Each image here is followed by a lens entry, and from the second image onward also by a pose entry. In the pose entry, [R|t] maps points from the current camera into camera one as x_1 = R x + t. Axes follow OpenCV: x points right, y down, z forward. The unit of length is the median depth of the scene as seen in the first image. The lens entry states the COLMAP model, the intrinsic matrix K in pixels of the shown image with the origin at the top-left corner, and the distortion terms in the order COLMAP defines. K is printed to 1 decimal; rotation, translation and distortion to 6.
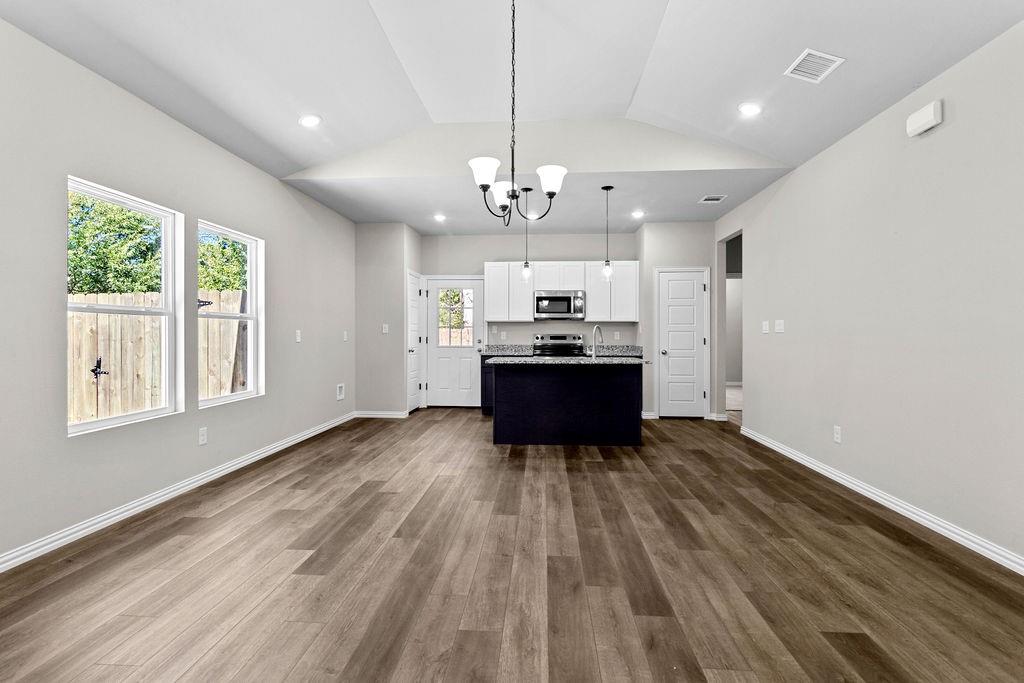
lens RADIAL K [[475.0, 0, 510.9], [0, 475.0, 335.1], [0, 0, 1]] dist [-0.000445, -0.000350]
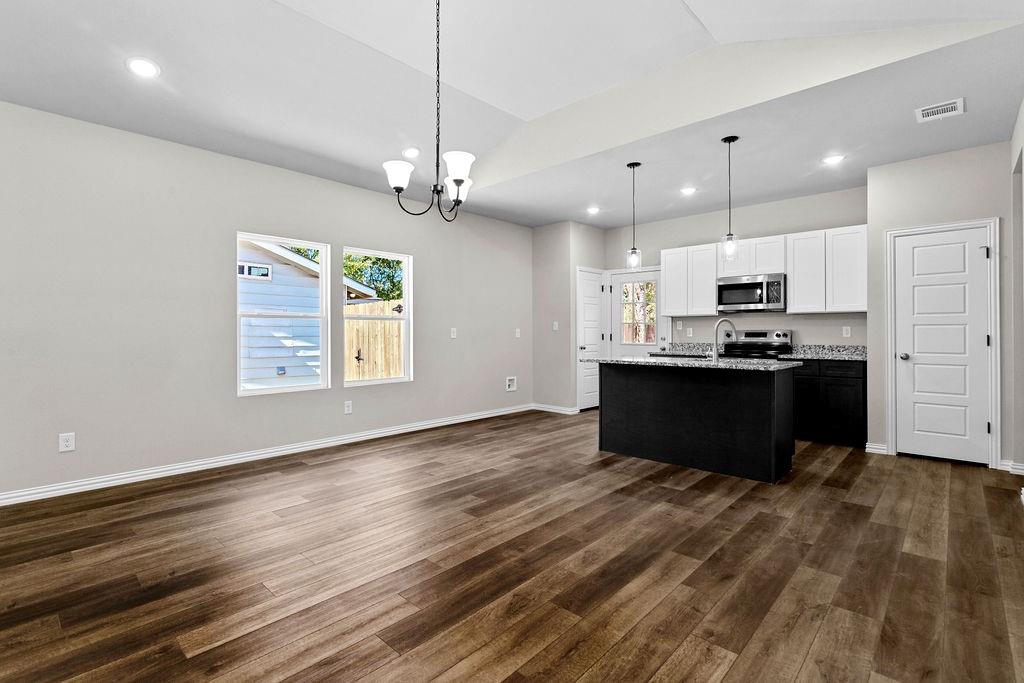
lens RADIAL K [[475.0, 0, 510.0], [0, 475.0, 334.3], [0, 0, 1]] dist [-0.000445, -0.000350]
pose [[0.776157, -0.000819, -0.630539, 0.390179], [0.002888, 0.999993, 0.002256, 0.002662], [0.630532, -0.003572, 0.776155, 0.169303]]
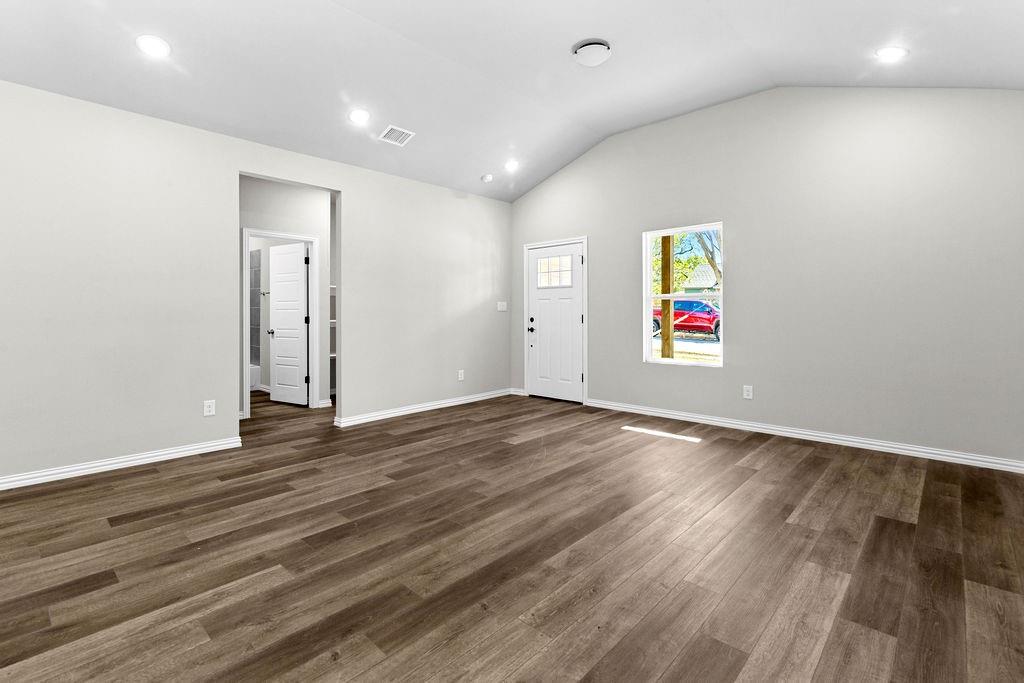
lens RADIAL K [[475.0, 0, 508.0], [0, 475.0, 318.3], [0, 0, 1]] dist [-0.000445, -0.000350]
pose [[-0.773239, -0.006506, 0.634081, -0.392985], [0.002253, 0.999913, 0.013007, 0.000426], [-0.634111, 0.011486, -0.773157, 0.470731]]
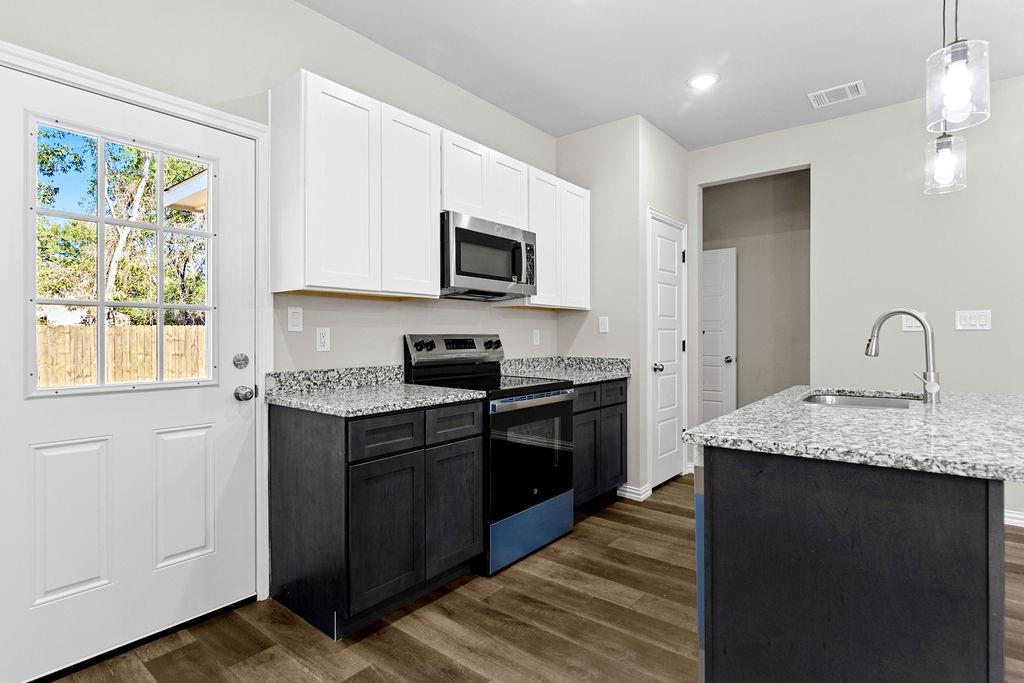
lens RADIAL K [[522.0, 0, 518.6], [0, 522.0, 340.9], [0, 0, 1]] dist [0.001605, -0.000315]
pose [[0.566825, -0.011149, 0.823762, -0.316471], [0.004510, 0.999935, 0.010430, -0.001449], [-0.823826, -0.002197, 0.566839, 0.989054]]
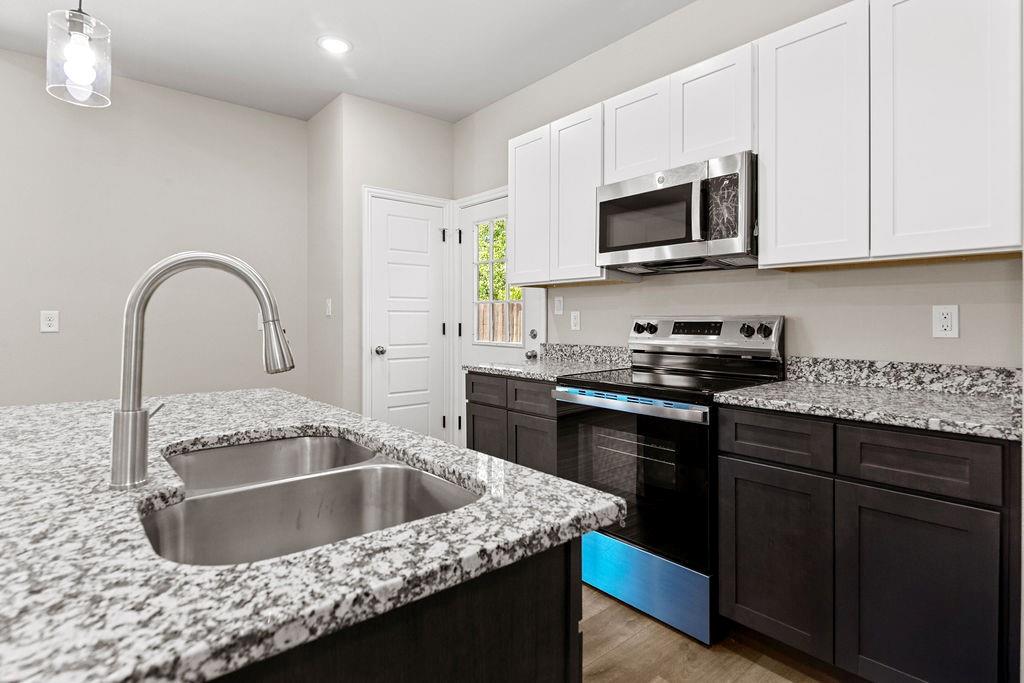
lens RADIAL K [[522.0, 0, 508.0], [0, 522.0, 321.4], [0, 0, 1]] dist [0.001605, -0.000315]
pose [[0.697732, 0.002287, -0.716356, 0.356448], [-0.001761, 0.999997, 0.001477, 0.001403], [0.716357, 0.000231, 0.697734, 0.933070]]
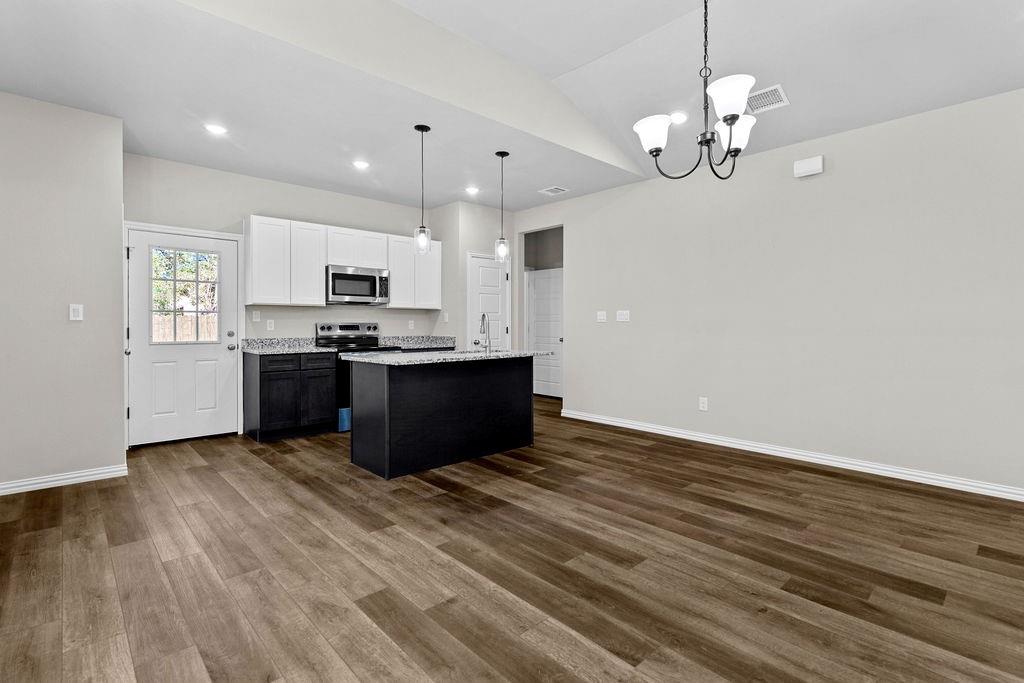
lens RADIAL K [[475.0, 0, 513.3], [0, 475.0, 337.9], [0, 0, 1]] dist [-0.000445, -0.000350]
pose [[0.682303, -0.020151, 0.730792, -0.398494], [0.000059, 0.999622, 0.027509, 0.001054], [-0.731070, -0.018726, 0.682046, 0.371084]]
